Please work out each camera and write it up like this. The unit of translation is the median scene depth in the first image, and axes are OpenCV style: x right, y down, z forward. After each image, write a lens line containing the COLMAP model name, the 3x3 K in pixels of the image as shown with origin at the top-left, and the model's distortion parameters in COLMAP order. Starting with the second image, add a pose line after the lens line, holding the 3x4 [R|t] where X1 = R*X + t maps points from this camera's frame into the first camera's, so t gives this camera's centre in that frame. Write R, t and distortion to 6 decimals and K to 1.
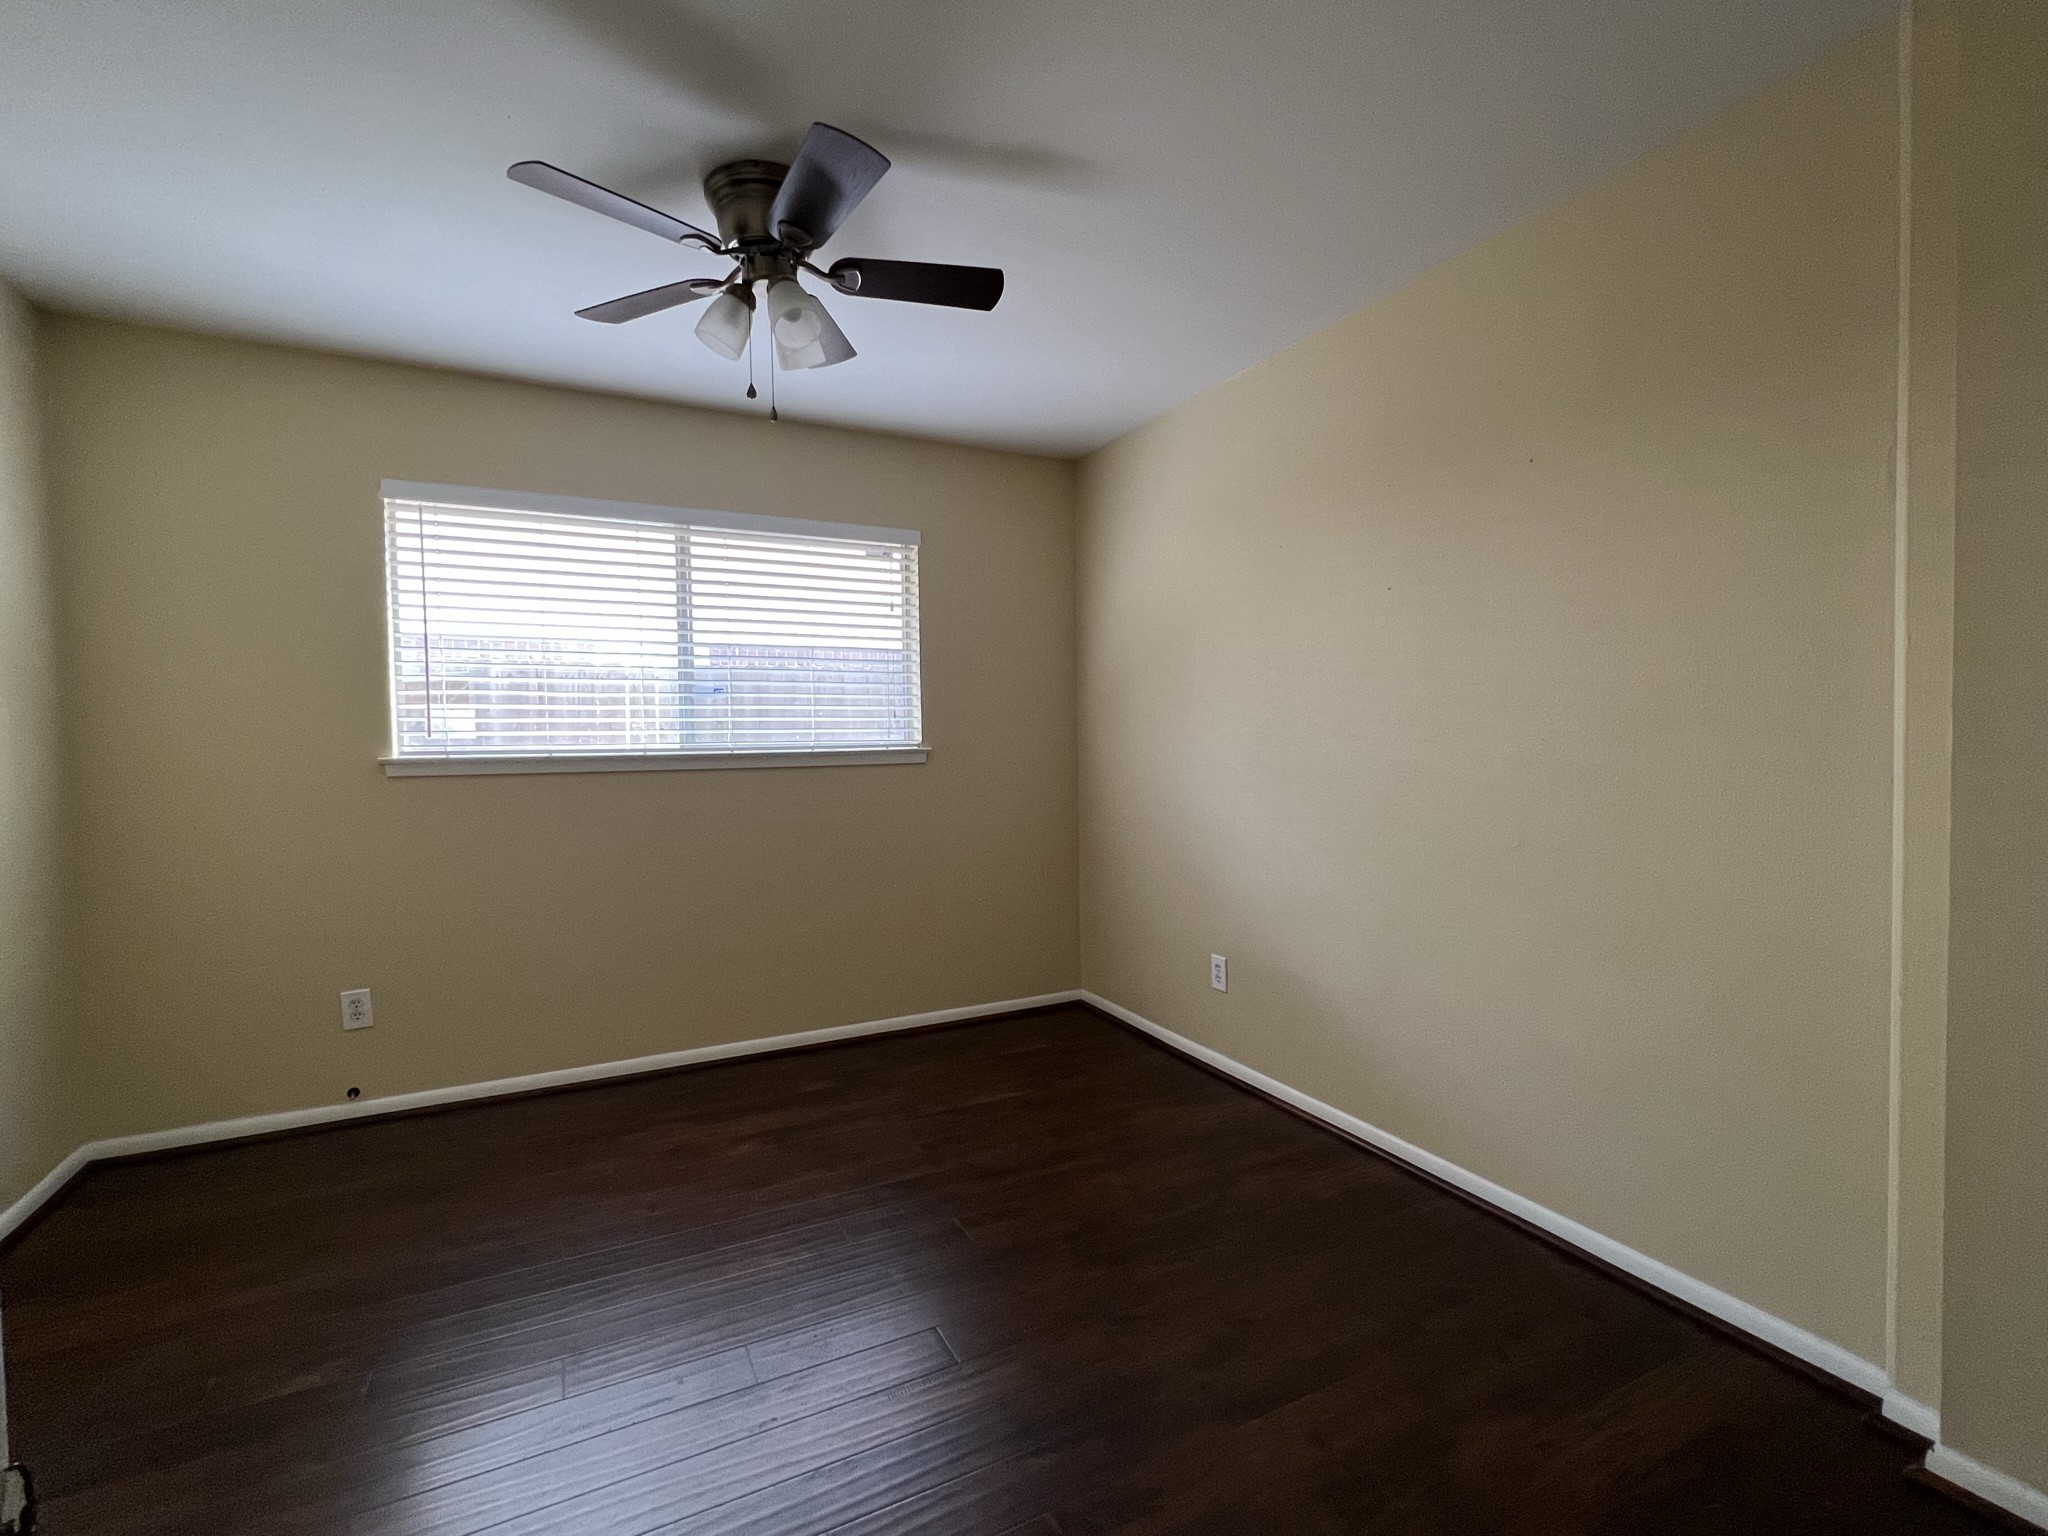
lens RADIAL K [[899.3, 0, 1024.3], [0, 899.3, 763.8], [0, 0, 1]] dist [-0.001736, -0.000212]
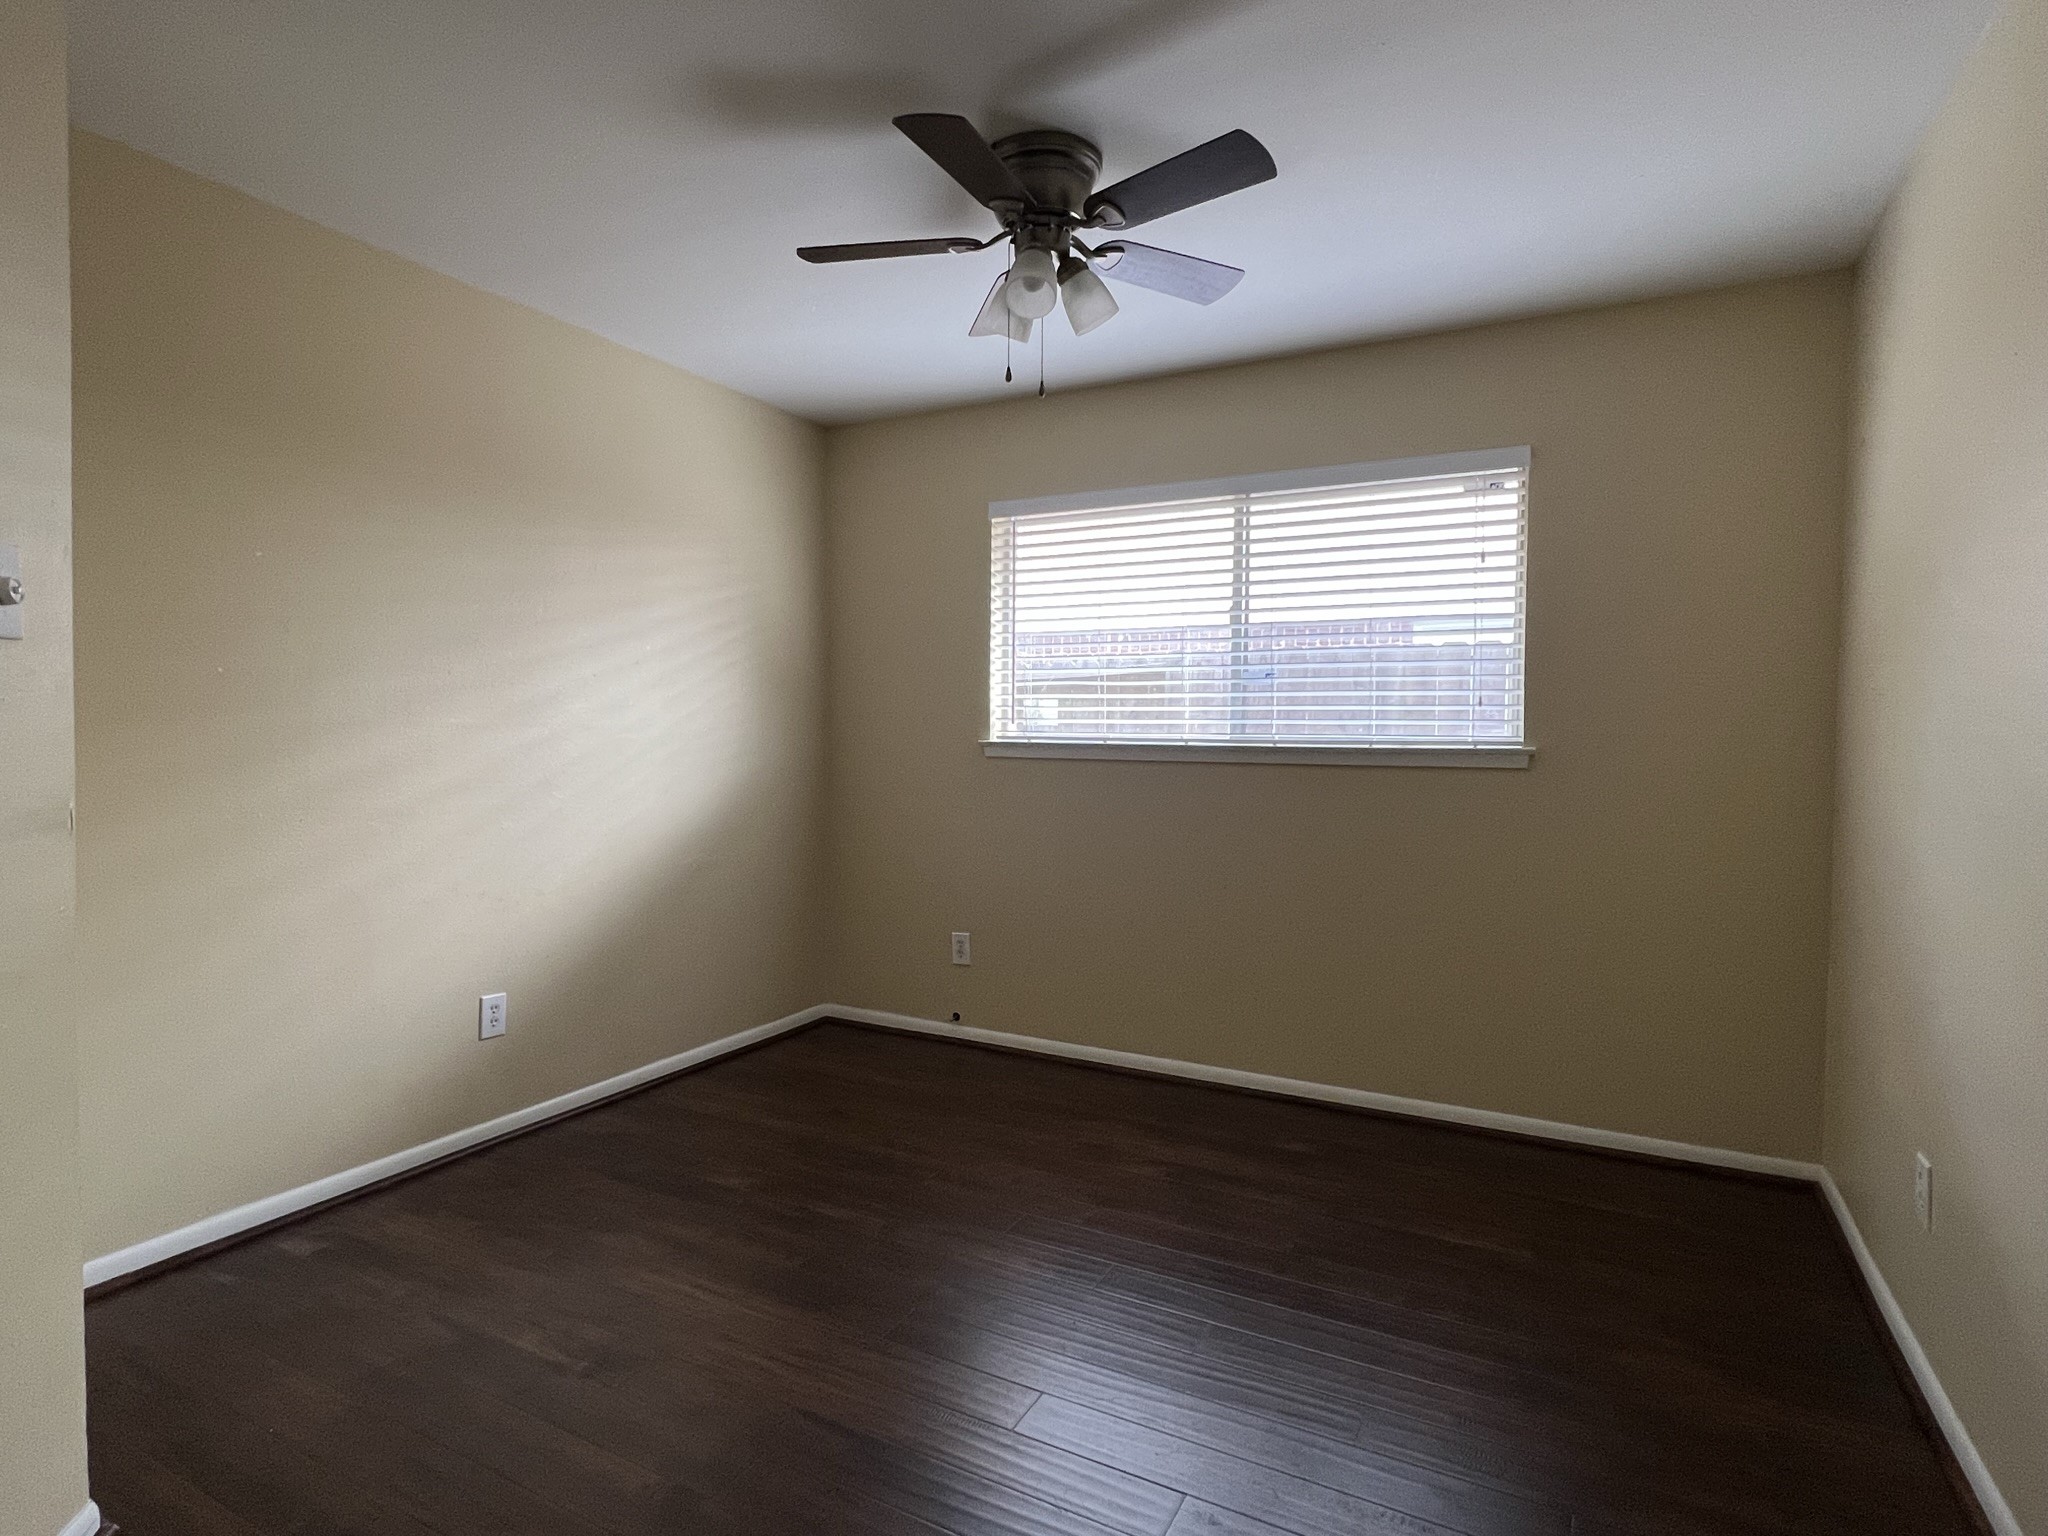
lens RADIAL K [[1066.8, 0, 1024.0], [0, 1066.8, 768.0], [0, 0, 1]] dist [0.001130, -0.000529]
pose [[0.576225, 0.046342, -0.815976, 0.390354], [-0.040310, 0.998788, 0.028259, -0.010481], [0.816296, 0.016608, 0.577394, 0.199430]]
